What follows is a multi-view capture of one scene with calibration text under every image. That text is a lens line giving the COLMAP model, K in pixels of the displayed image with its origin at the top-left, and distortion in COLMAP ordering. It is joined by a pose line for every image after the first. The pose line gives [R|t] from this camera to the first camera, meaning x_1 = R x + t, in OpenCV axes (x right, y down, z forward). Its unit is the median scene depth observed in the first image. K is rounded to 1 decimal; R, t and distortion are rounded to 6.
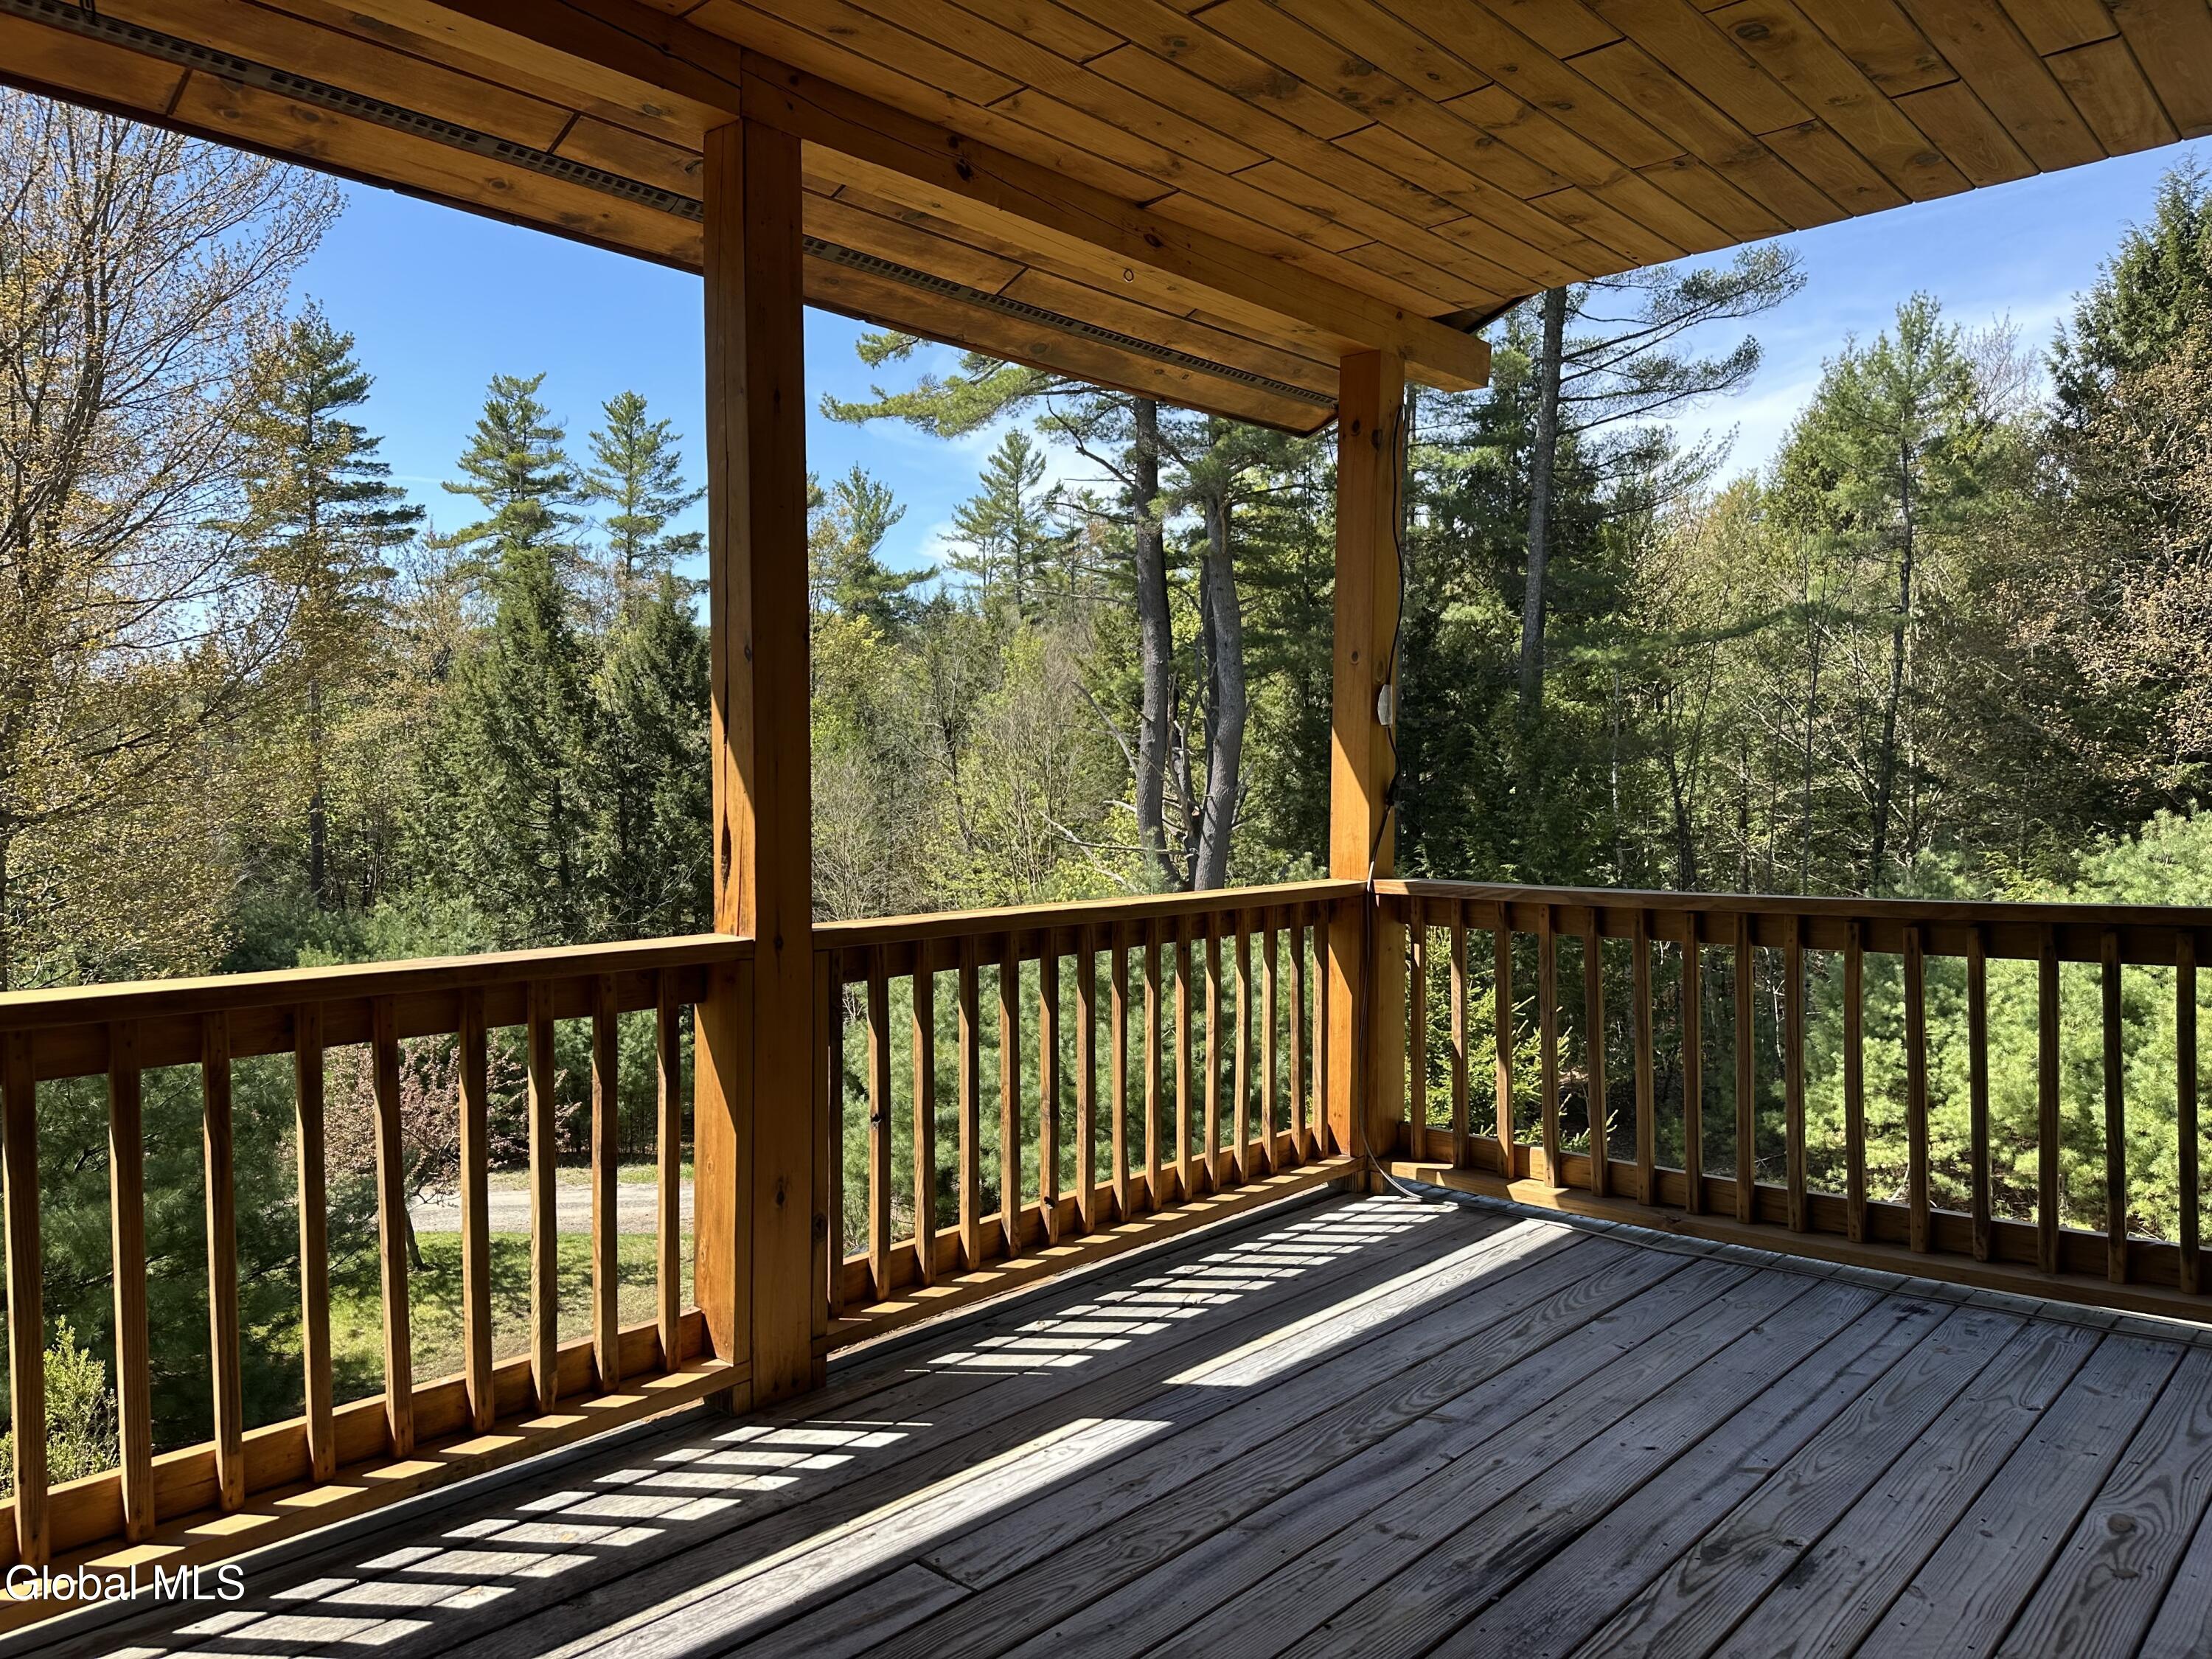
lens RADIAL K [[1530.6, 0, 1093.4], [0, 1530.6, 833.7], [0, 0, 1]] dist [0.158010, -0.294838]
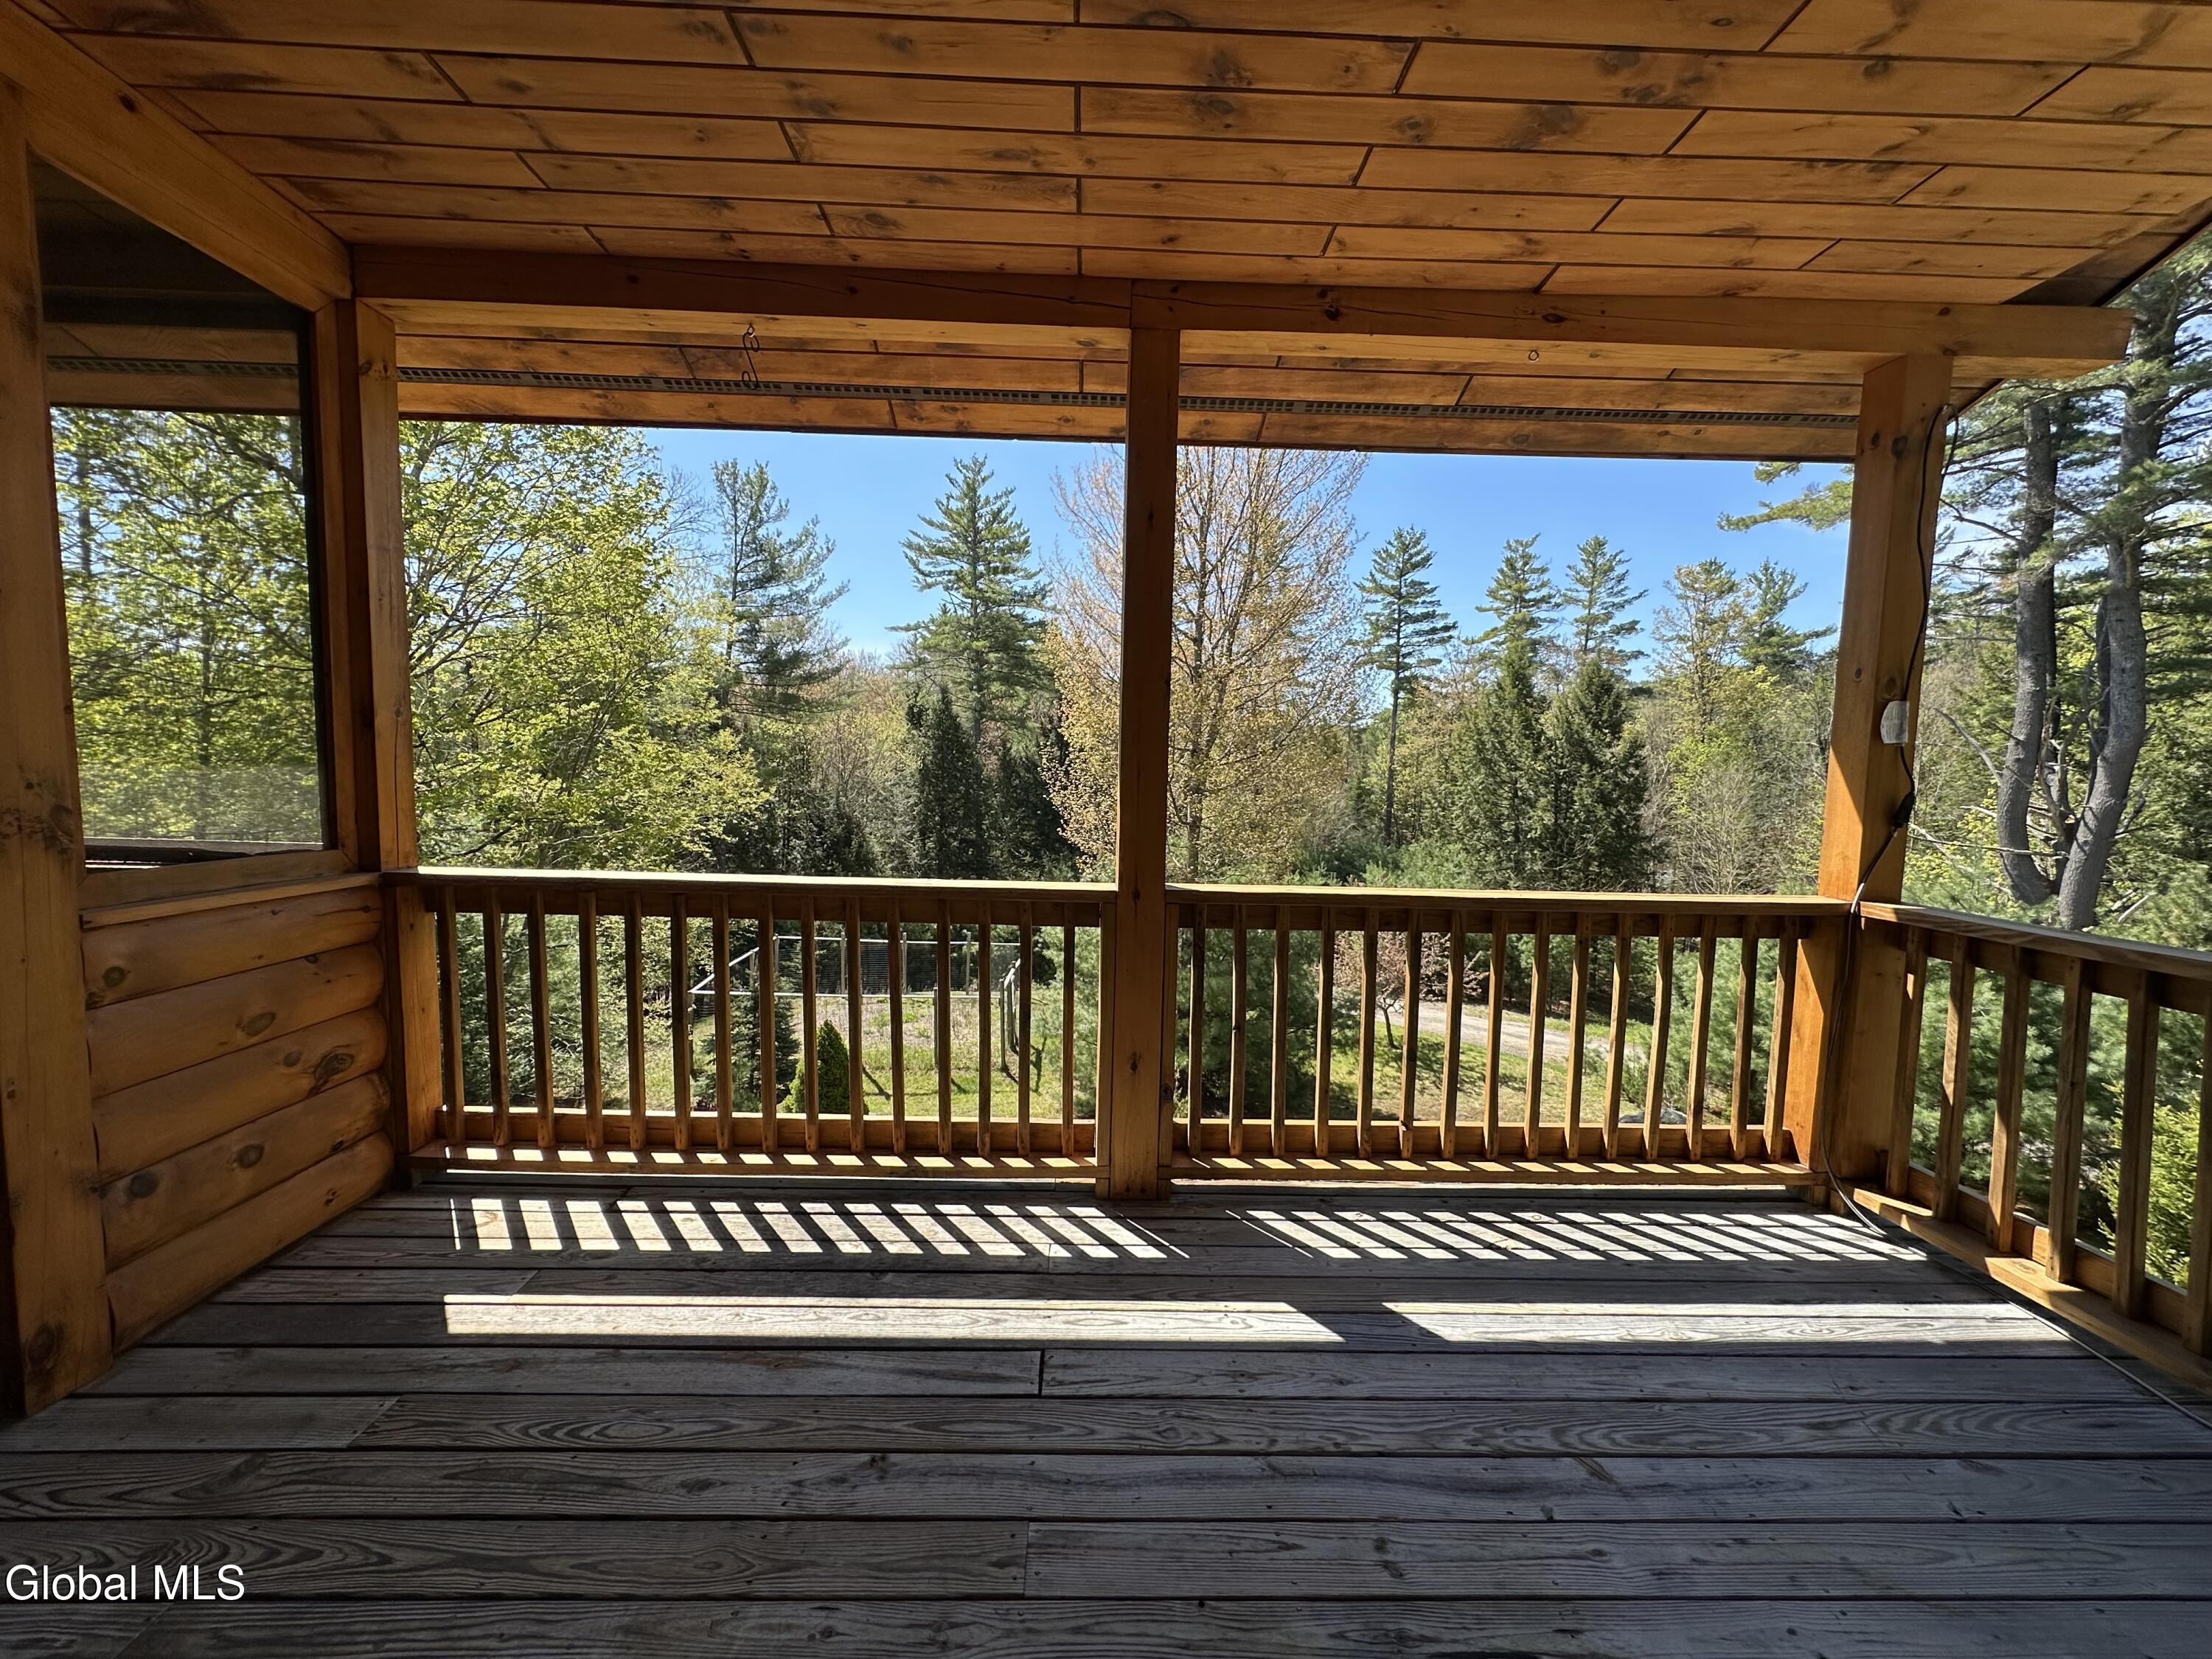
lens RADIAL K [[878.2, 0, 1106.0], [0, 878.2, 829.5], [0, 0, 1]] dist [-0.000776, 0.000119]
pose [[0.699132, 0.067200, -0.711827, 0.240469], [-0.048866, 0.997736, 0.046196, -0.018481], [0.713320, 0.002487, 0.700834, 0.263500]]
